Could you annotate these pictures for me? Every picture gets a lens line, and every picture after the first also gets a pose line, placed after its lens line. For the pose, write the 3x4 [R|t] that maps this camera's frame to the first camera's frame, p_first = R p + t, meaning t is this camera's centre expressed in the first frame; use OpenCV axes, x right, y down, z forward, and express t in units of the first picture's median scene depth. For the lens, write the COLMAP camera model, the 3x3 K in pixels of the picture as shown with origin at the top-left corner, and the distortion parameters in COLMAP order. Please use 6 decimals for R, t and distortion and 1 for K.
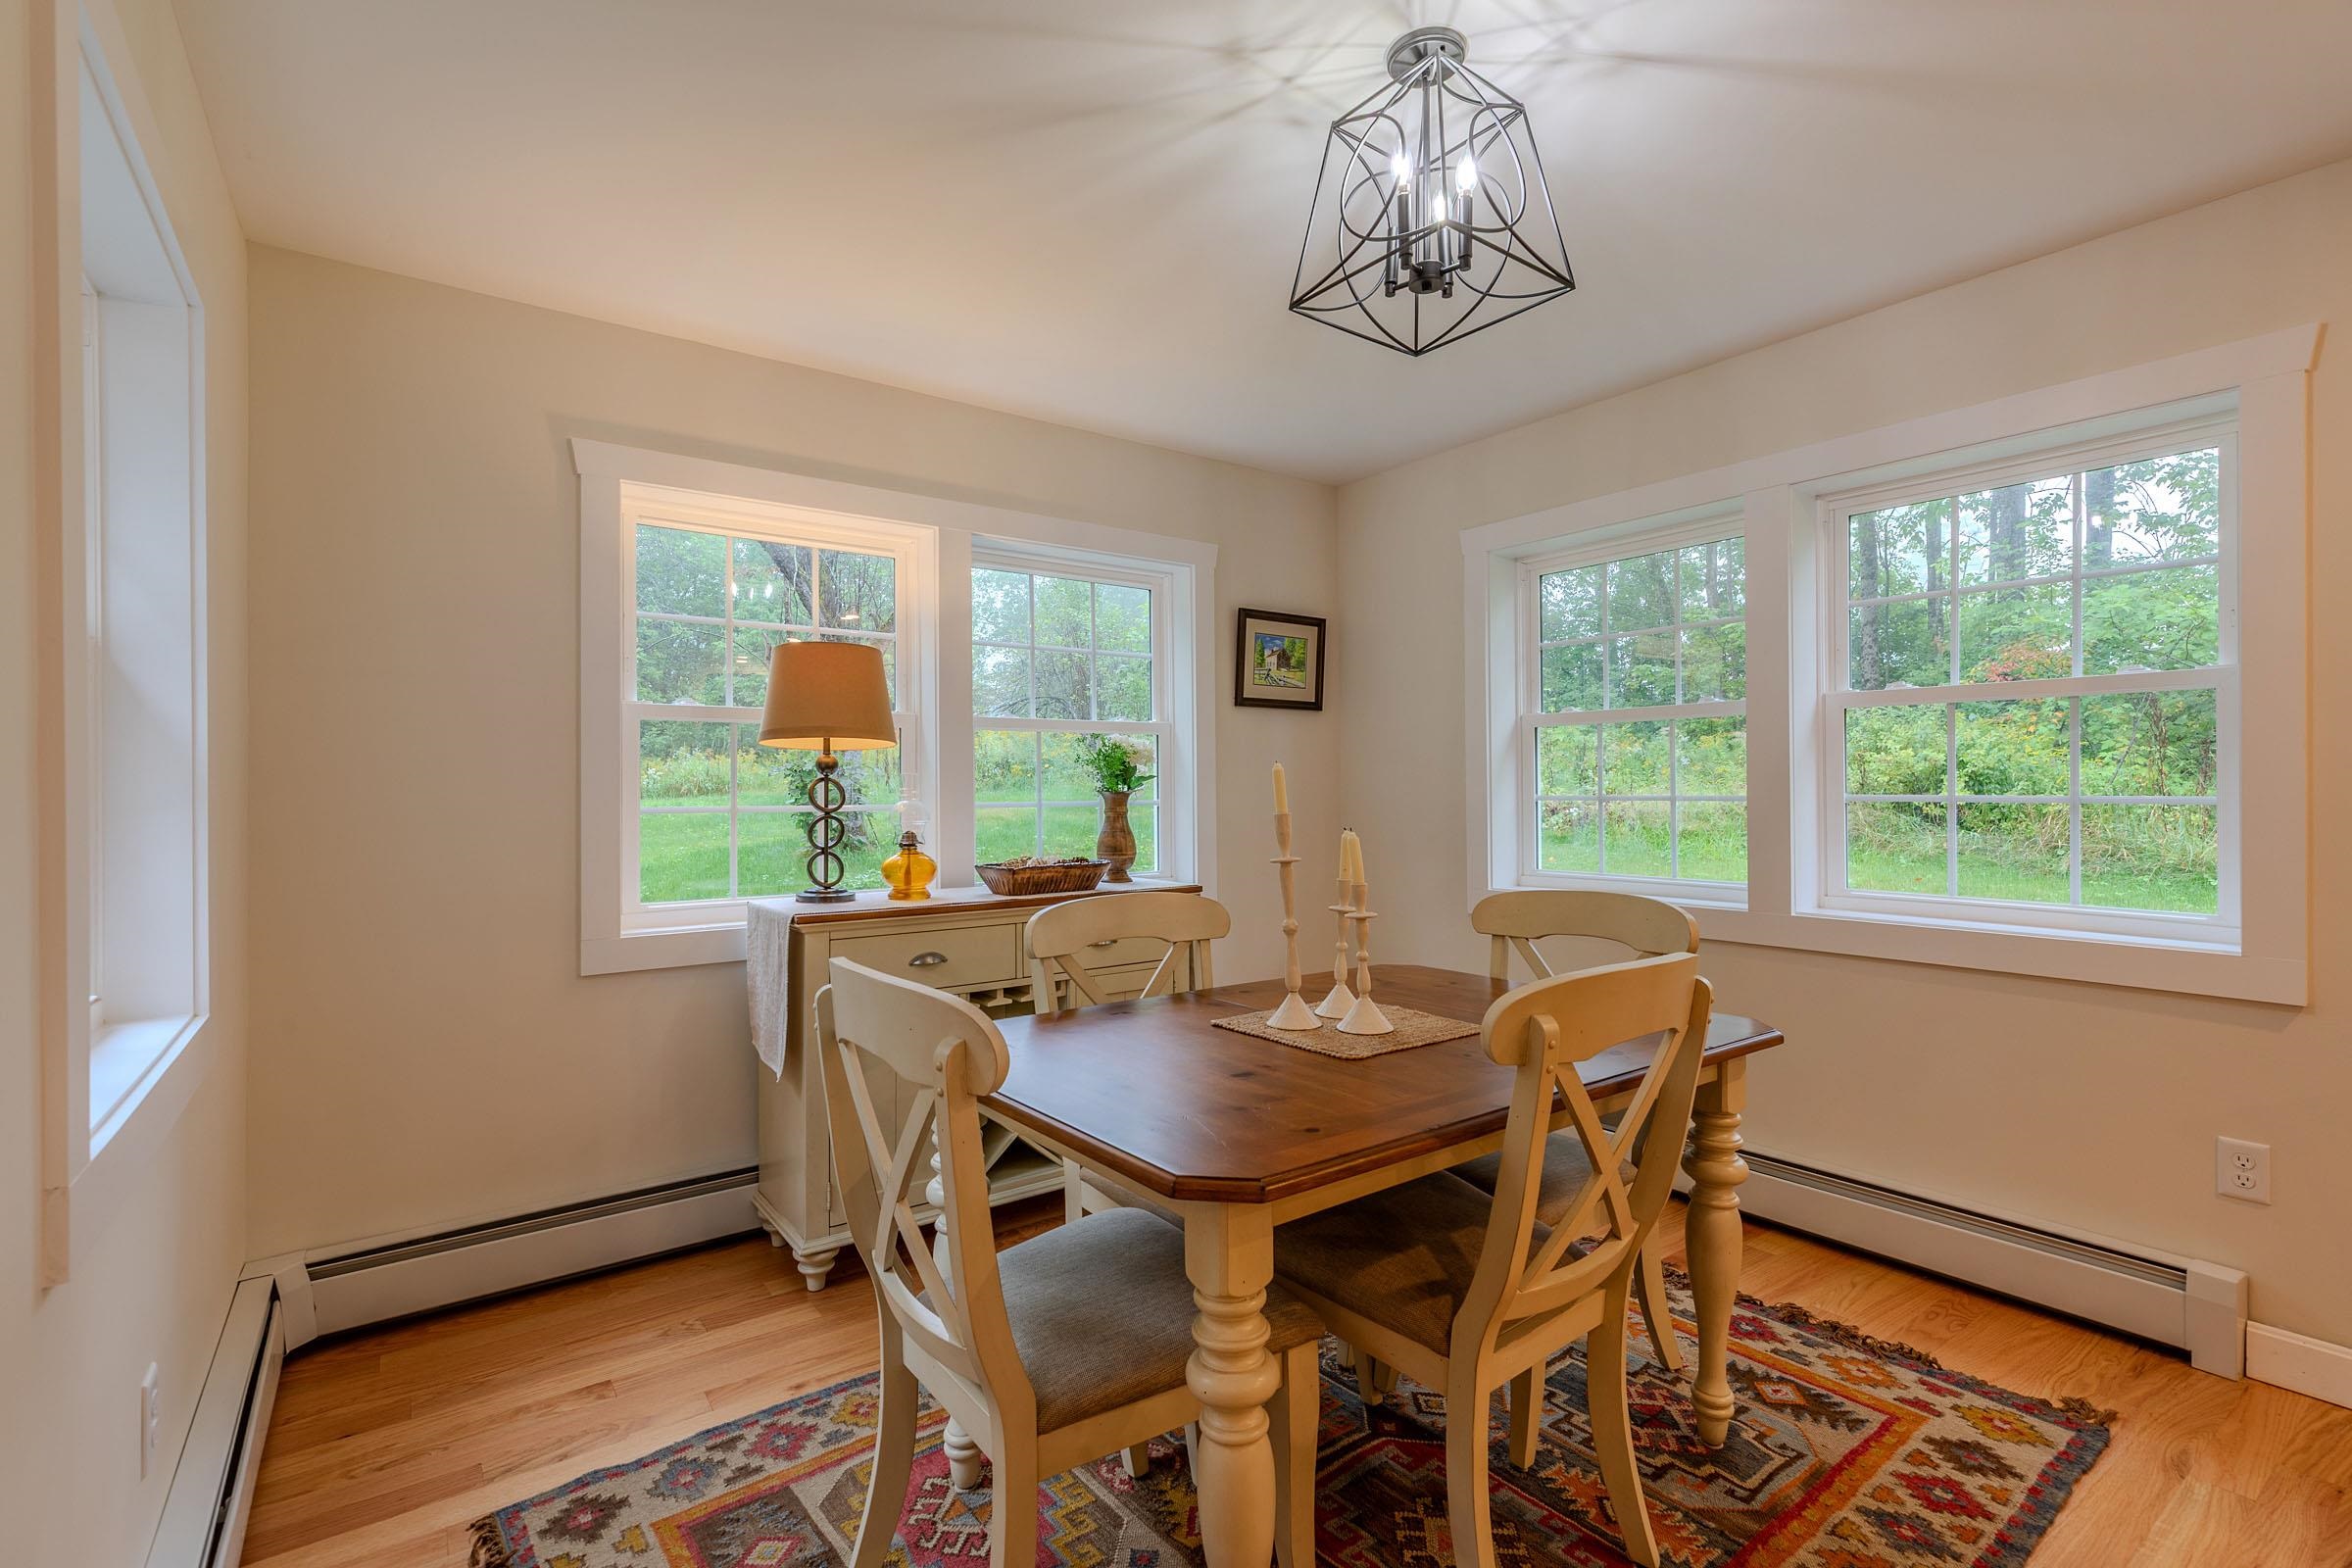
lens RADIAL K [[1078.8, 0, 1181.7], [0, 1078.8, 782.8], [0, 0, 1]] dist [0.004585, 0.000251]
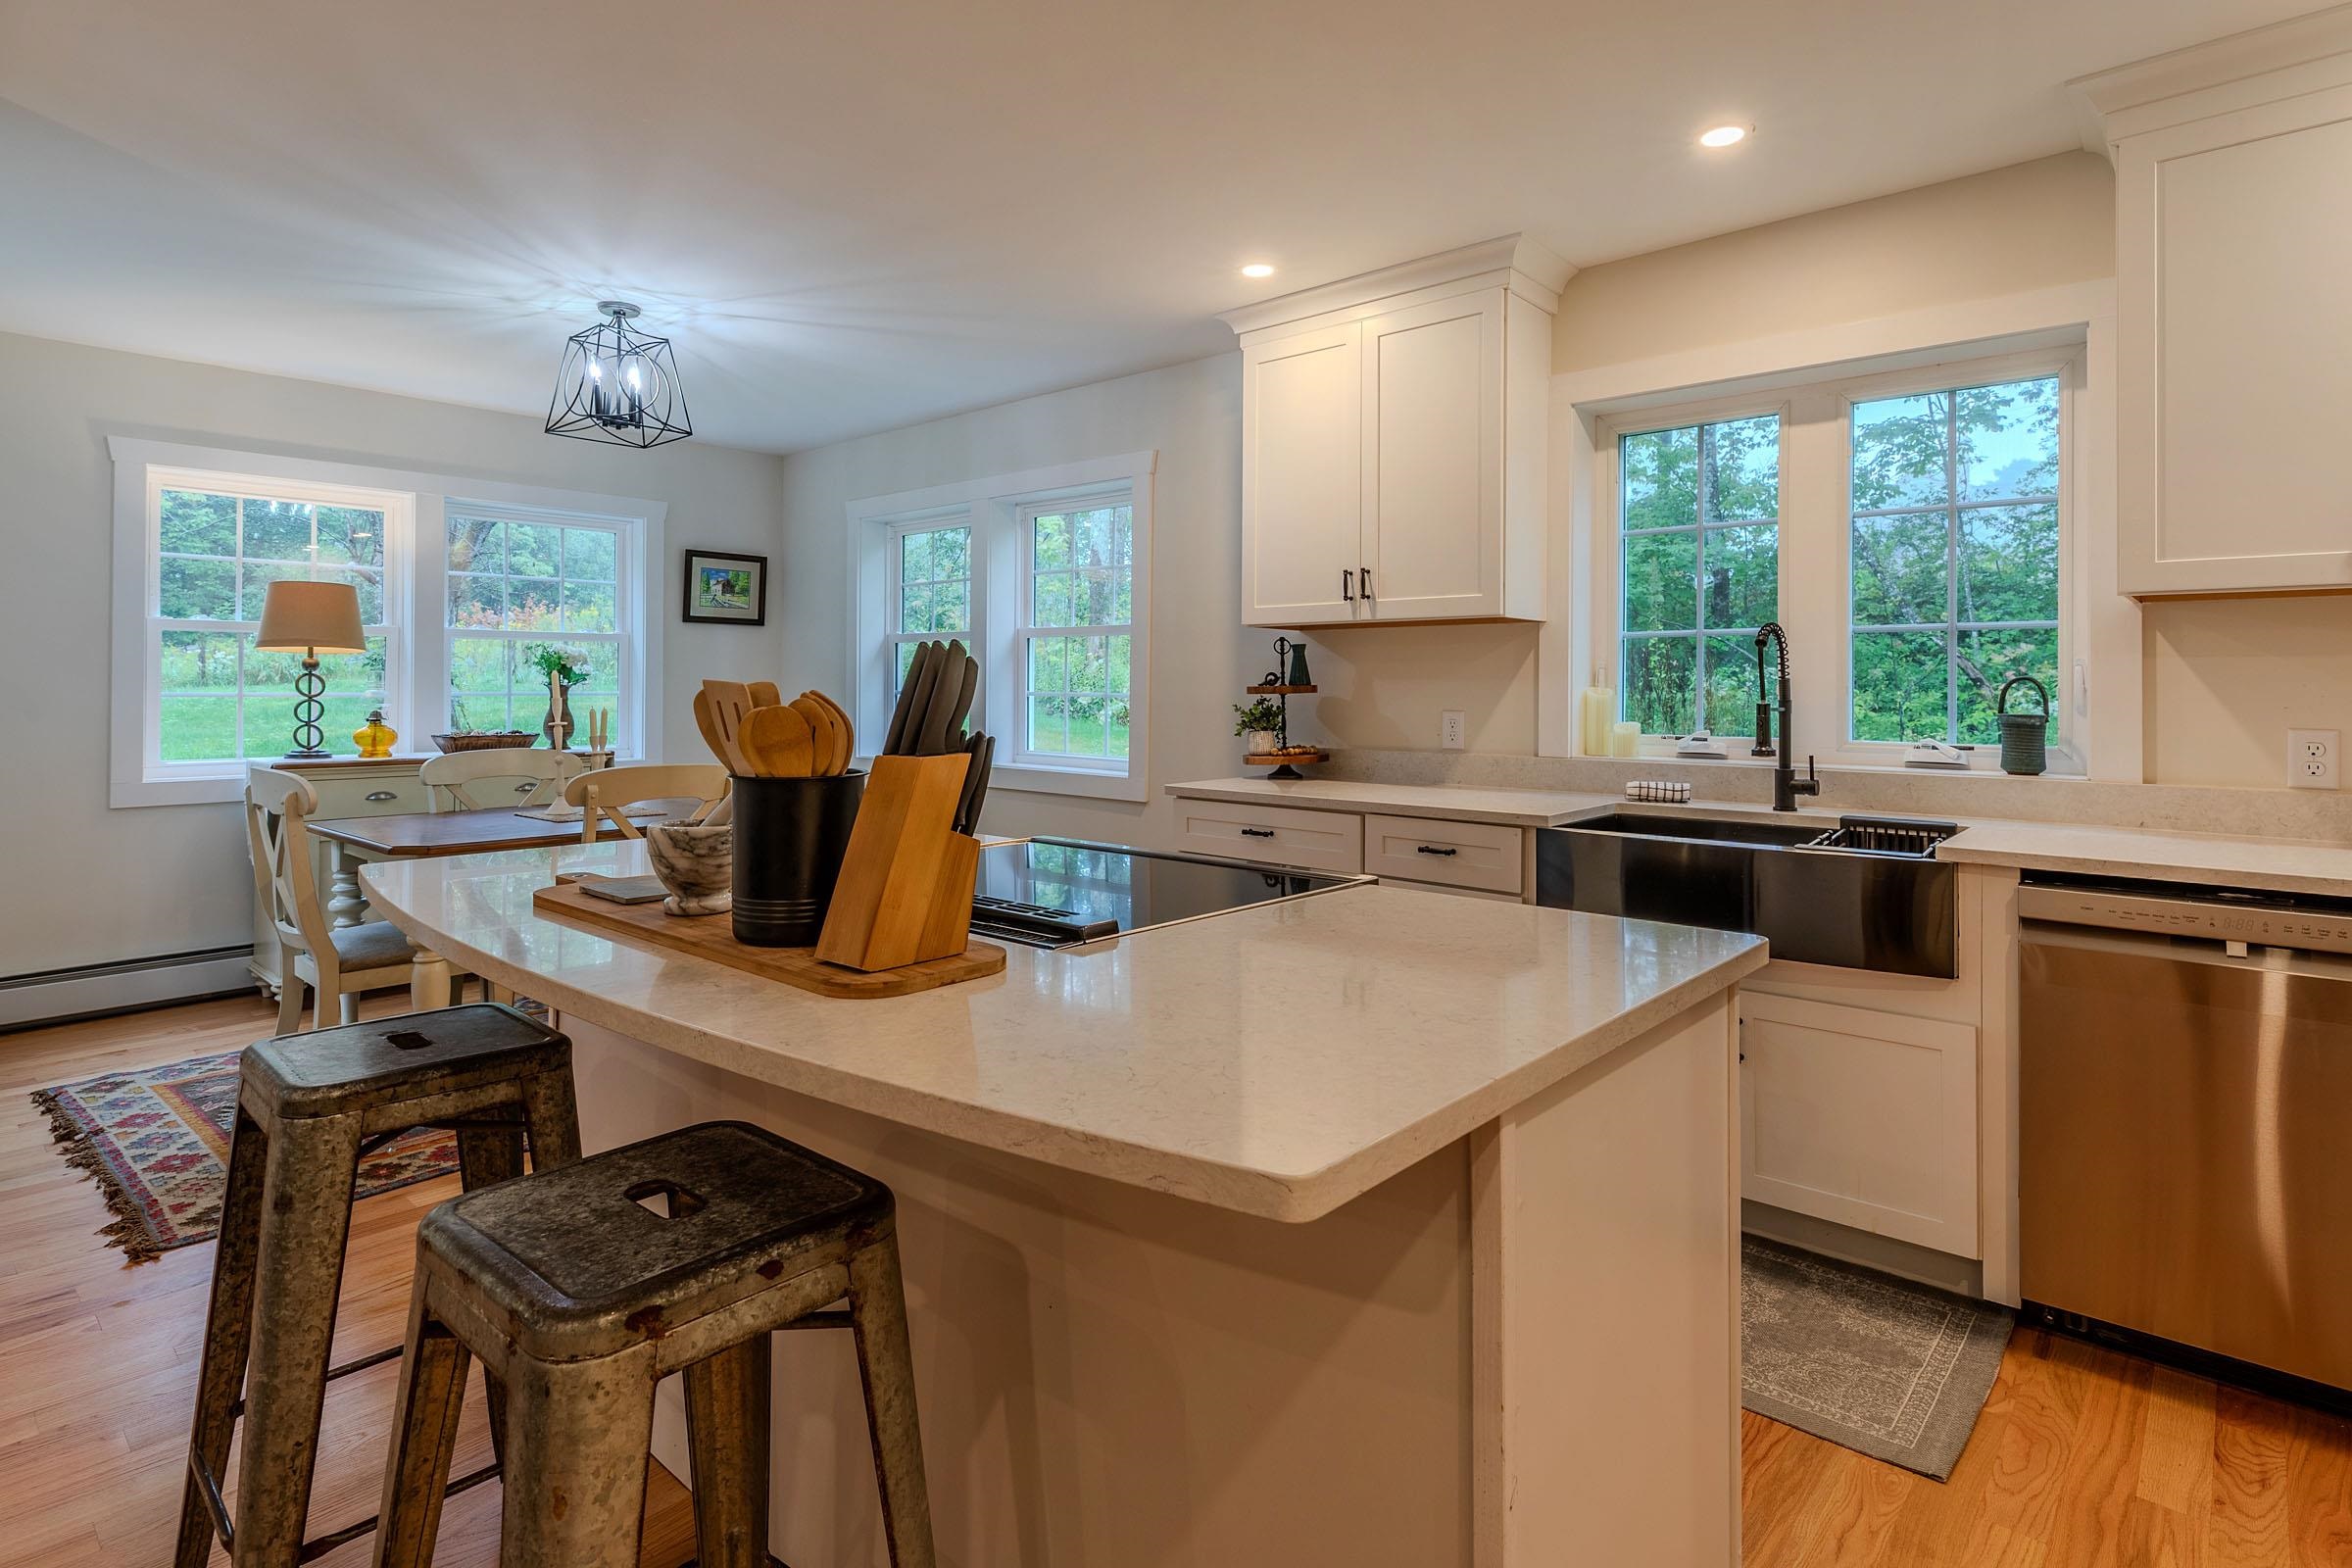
lens RADIAL K [[1216.5, 0, 1159.9], [0, 1216.5, 680.1], [0, 0, 1]] dist [0.020129, 0.000909]
pose [[0.982167, 0.011519, 0.187658, 0.476296], [-0.012142, 0.999924, 0.002174, -0.012950], [-0.187618, -0.004414, 0.982232, -0.825998]]
